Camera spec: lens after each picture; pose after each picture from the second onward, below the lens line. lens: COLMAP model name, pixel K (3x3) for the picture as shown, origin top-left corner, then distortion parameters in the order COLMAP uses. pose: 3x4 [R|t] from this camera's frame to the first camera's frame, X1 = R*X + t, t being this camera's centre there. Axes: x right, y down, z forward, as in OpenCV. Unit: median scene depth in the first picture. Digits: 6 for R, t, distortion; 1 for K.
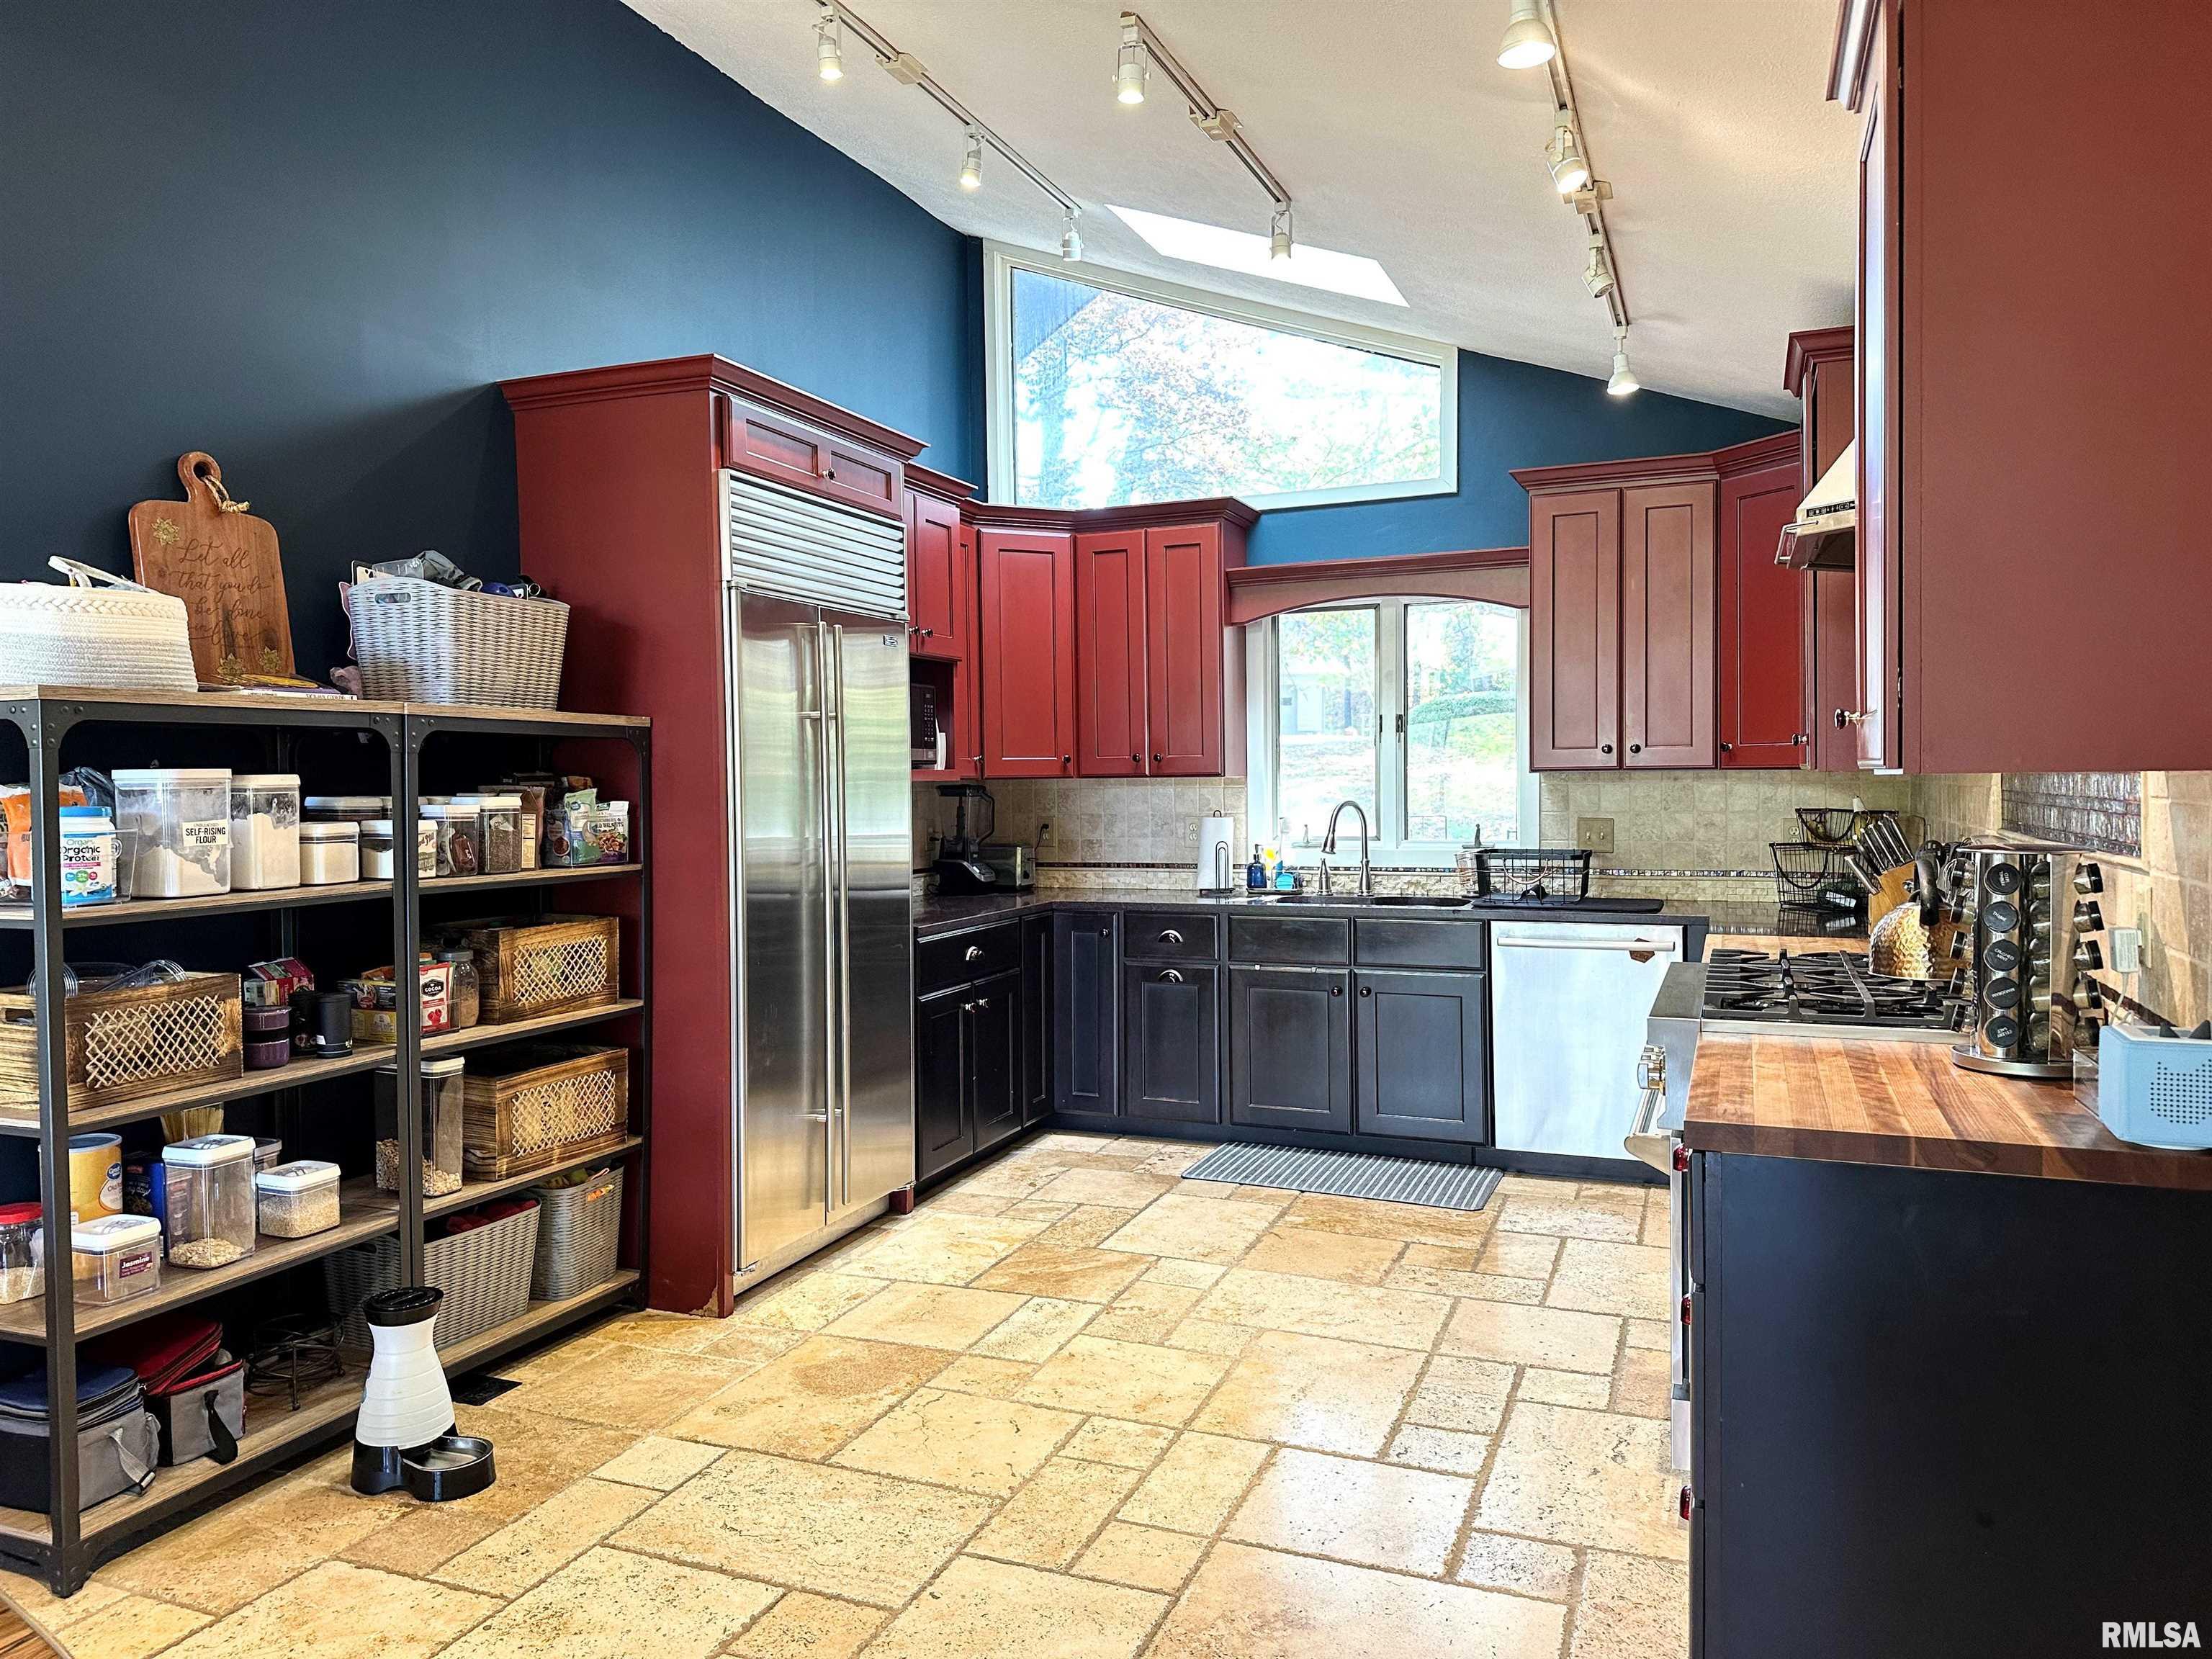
lens RADIAL K [[1551.2, 0, 1115.6], [0, 1551.2, 809.7], [0, 0, 1]] dist [0.080376, -0.086250]
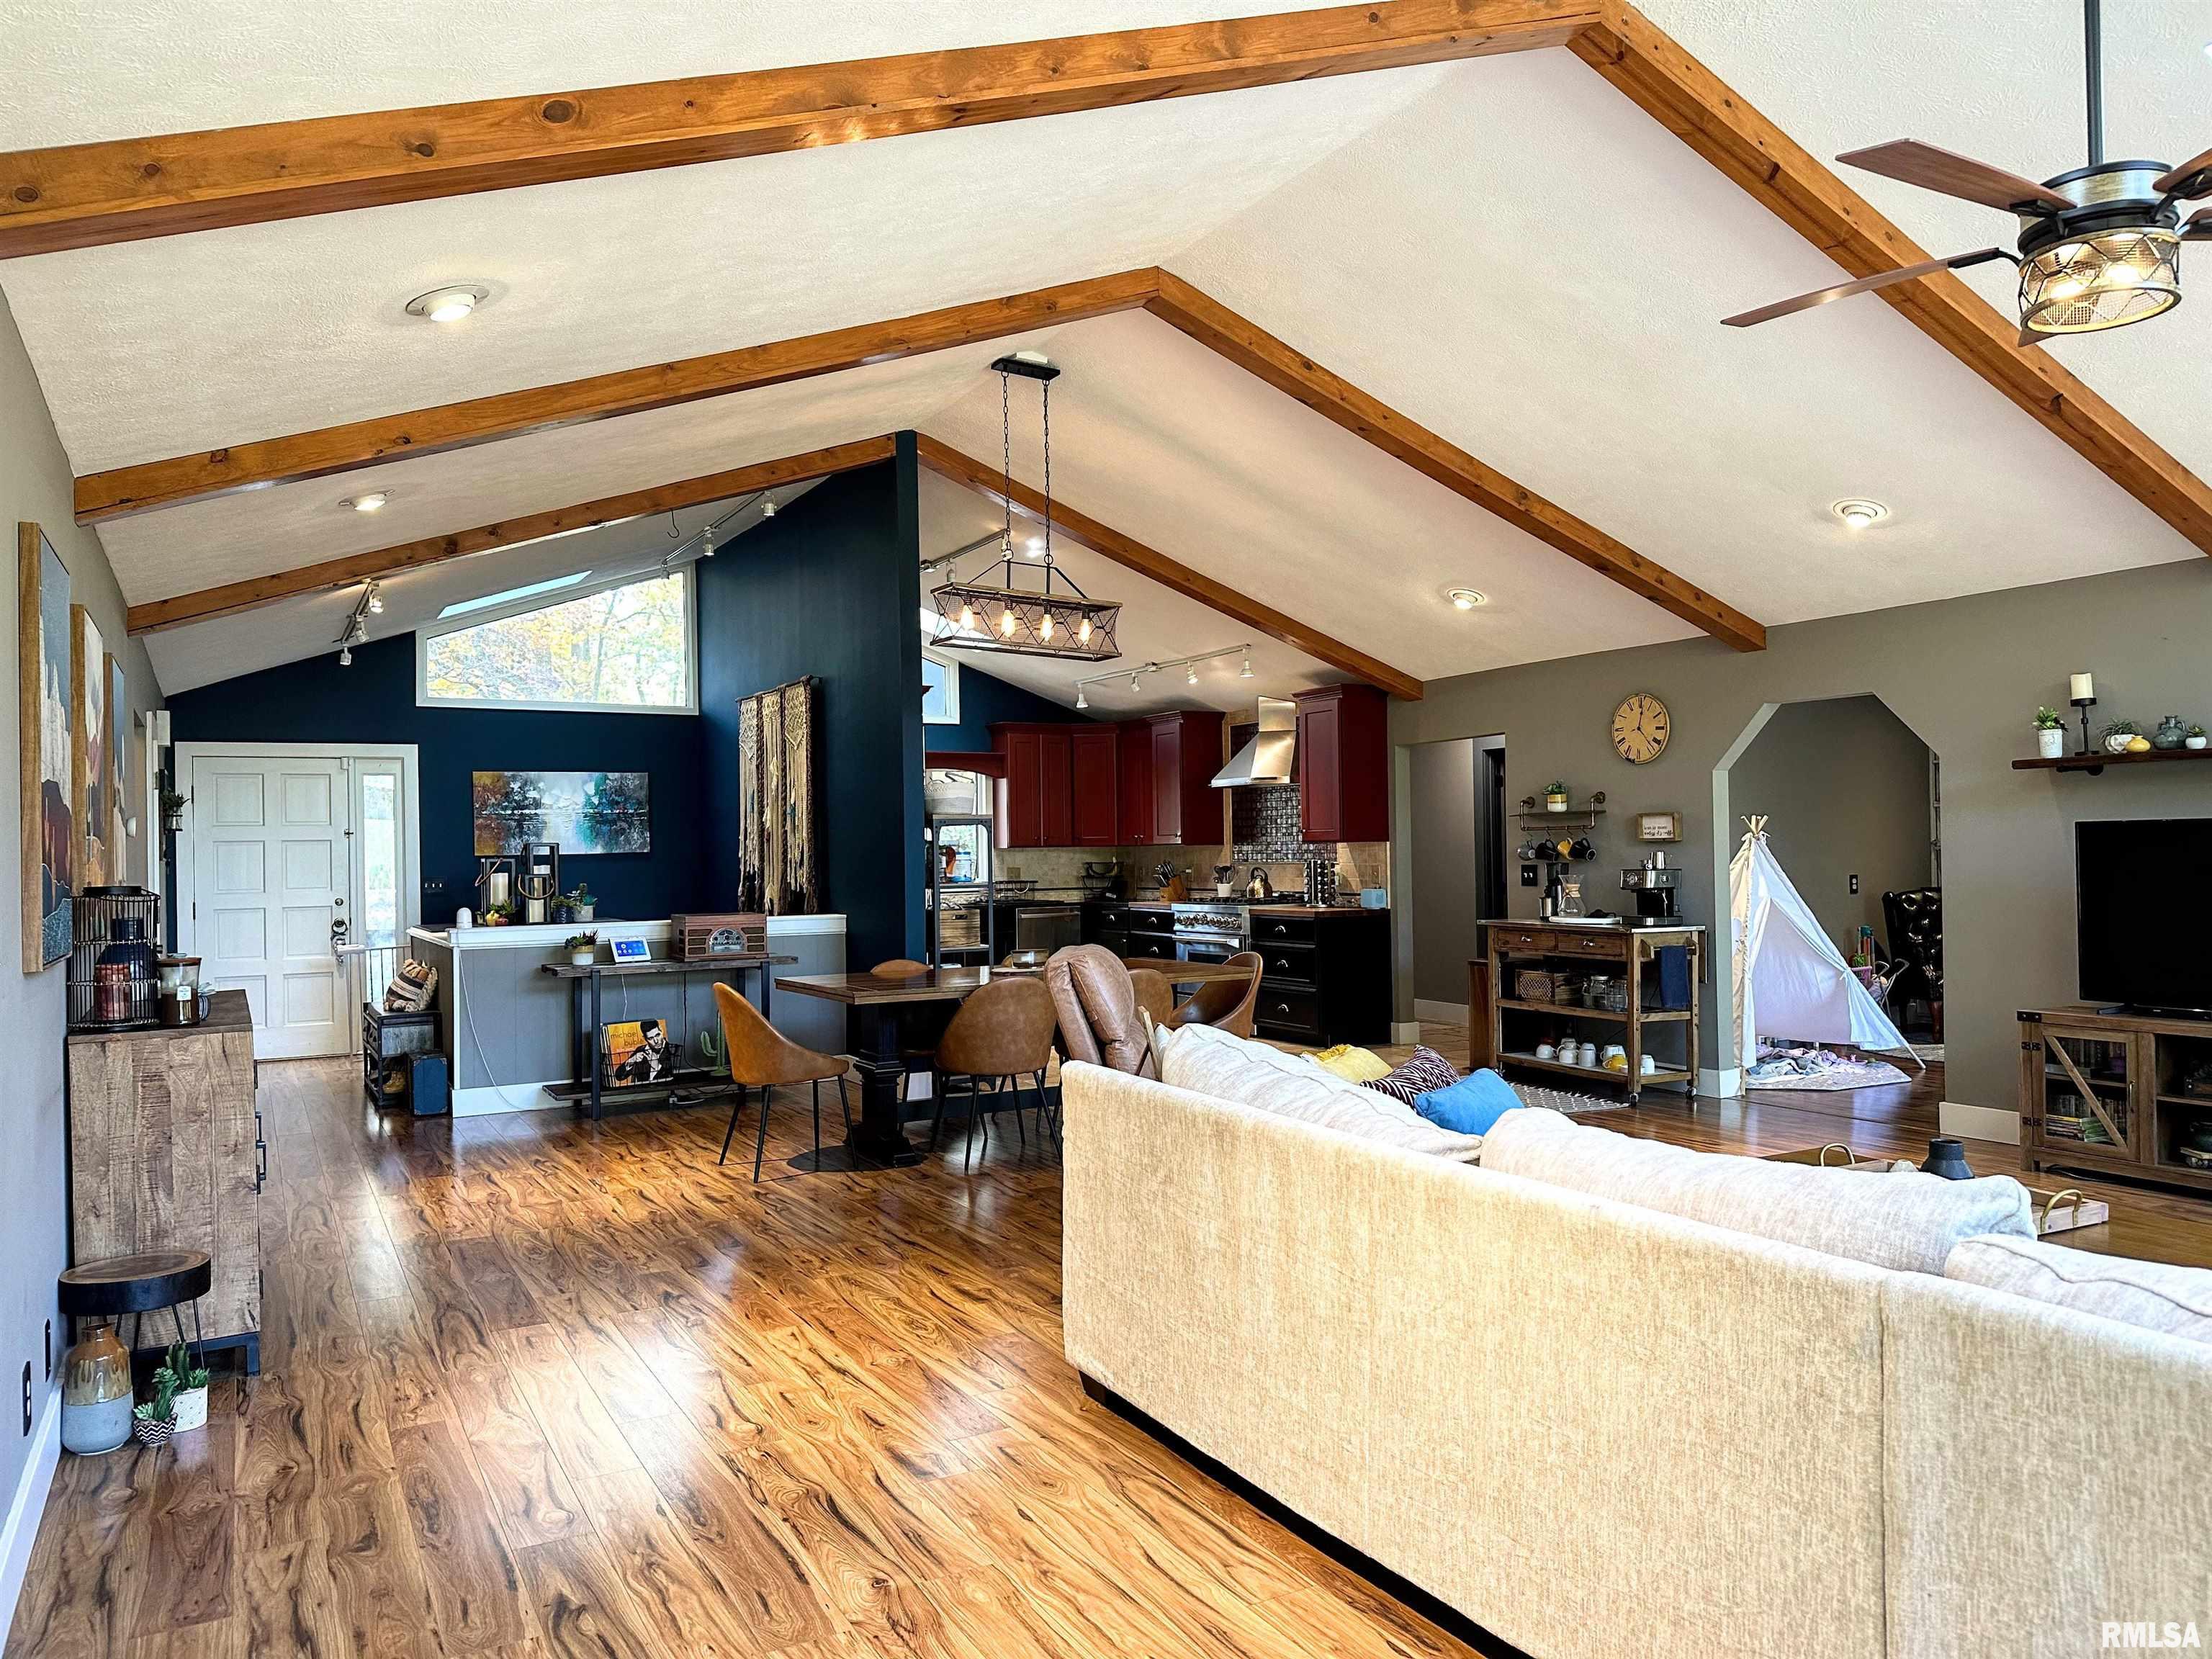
lens RADIAL K [[1505.1, 0, 1099.8], [0, 1505.1, 842.4], [0, 0, 1]] dist [0.075733, -0.000735]
pose [[0.636811, 0.005728, 0.770999, -1.457037], [0.024951, 0.999296, -0.028033, 0.036420], [-0.770616, 0.037089, 0.636219, -0.590528]]
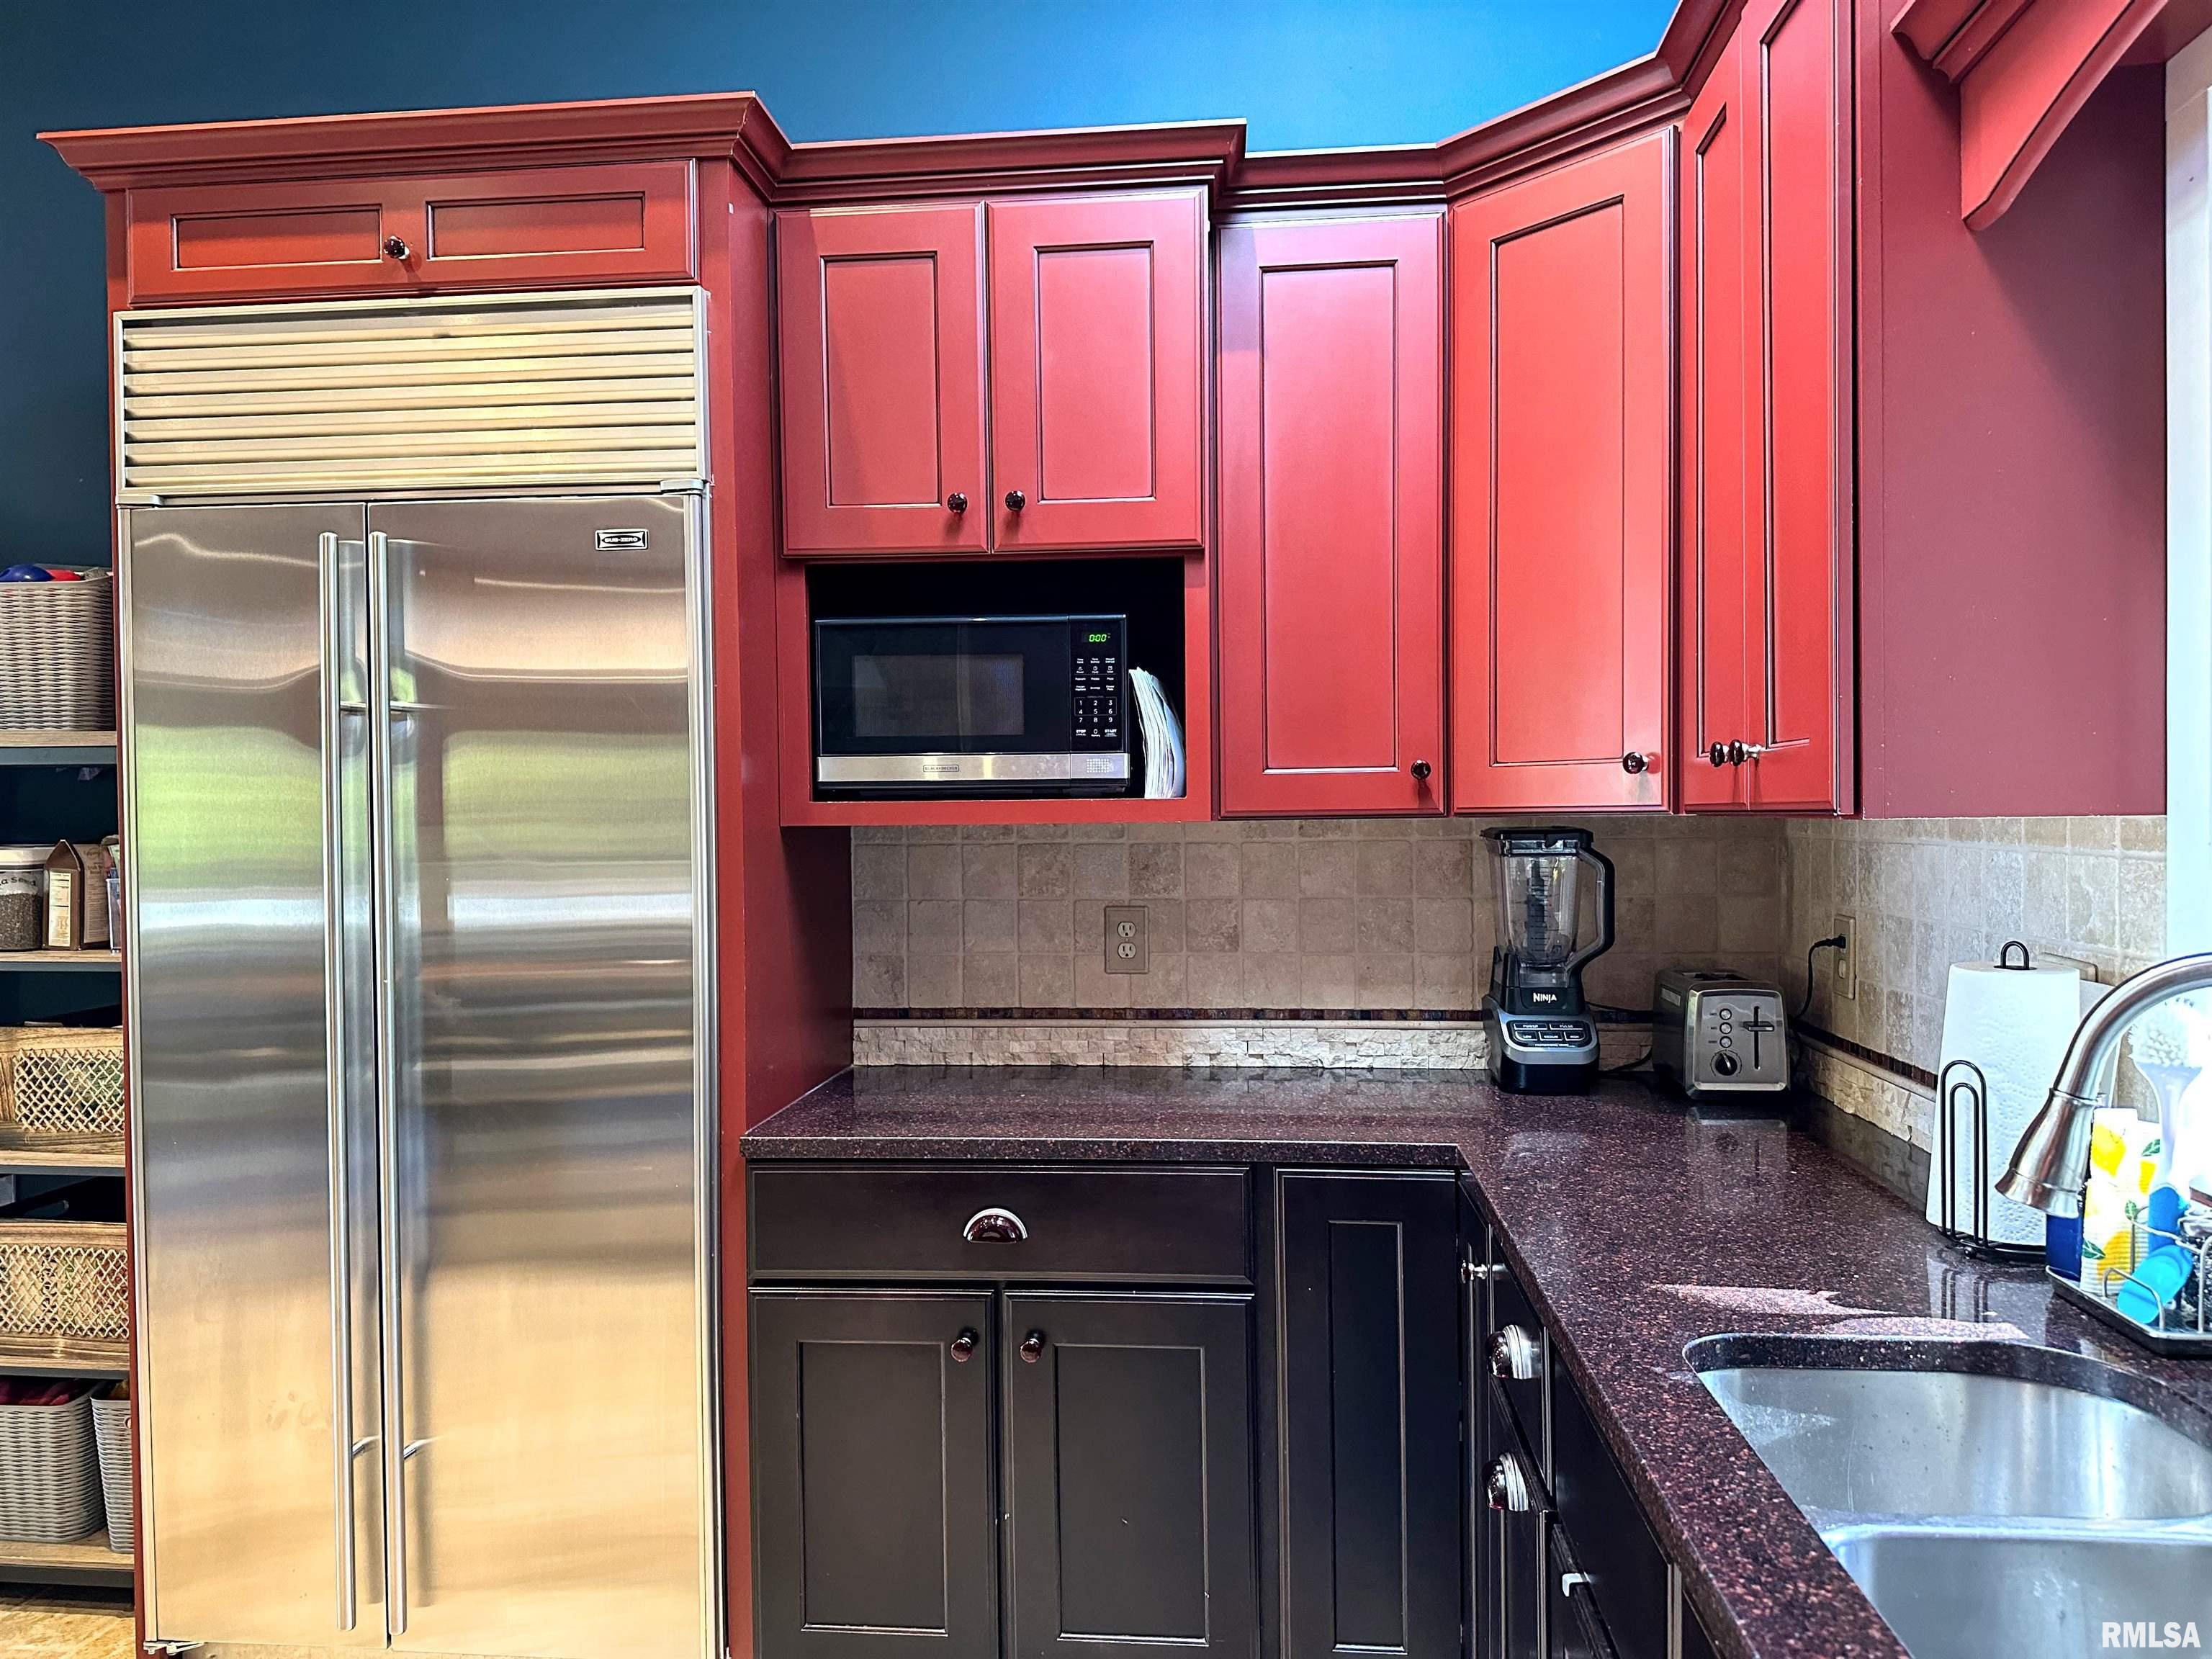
lens RADIAL K [[1551.2, 0, 1115.6], [0, 1551.2, 809.7], [0, 0, 1]] dist [0.080376, -0.086250]
pose [[0.254560, 0.000686, -0.967057, 0.331593], [-0.011014, 0.999937, -0.002189, -0.021150], [0.966994, 0.011208, 0.254552, 0.909707]]
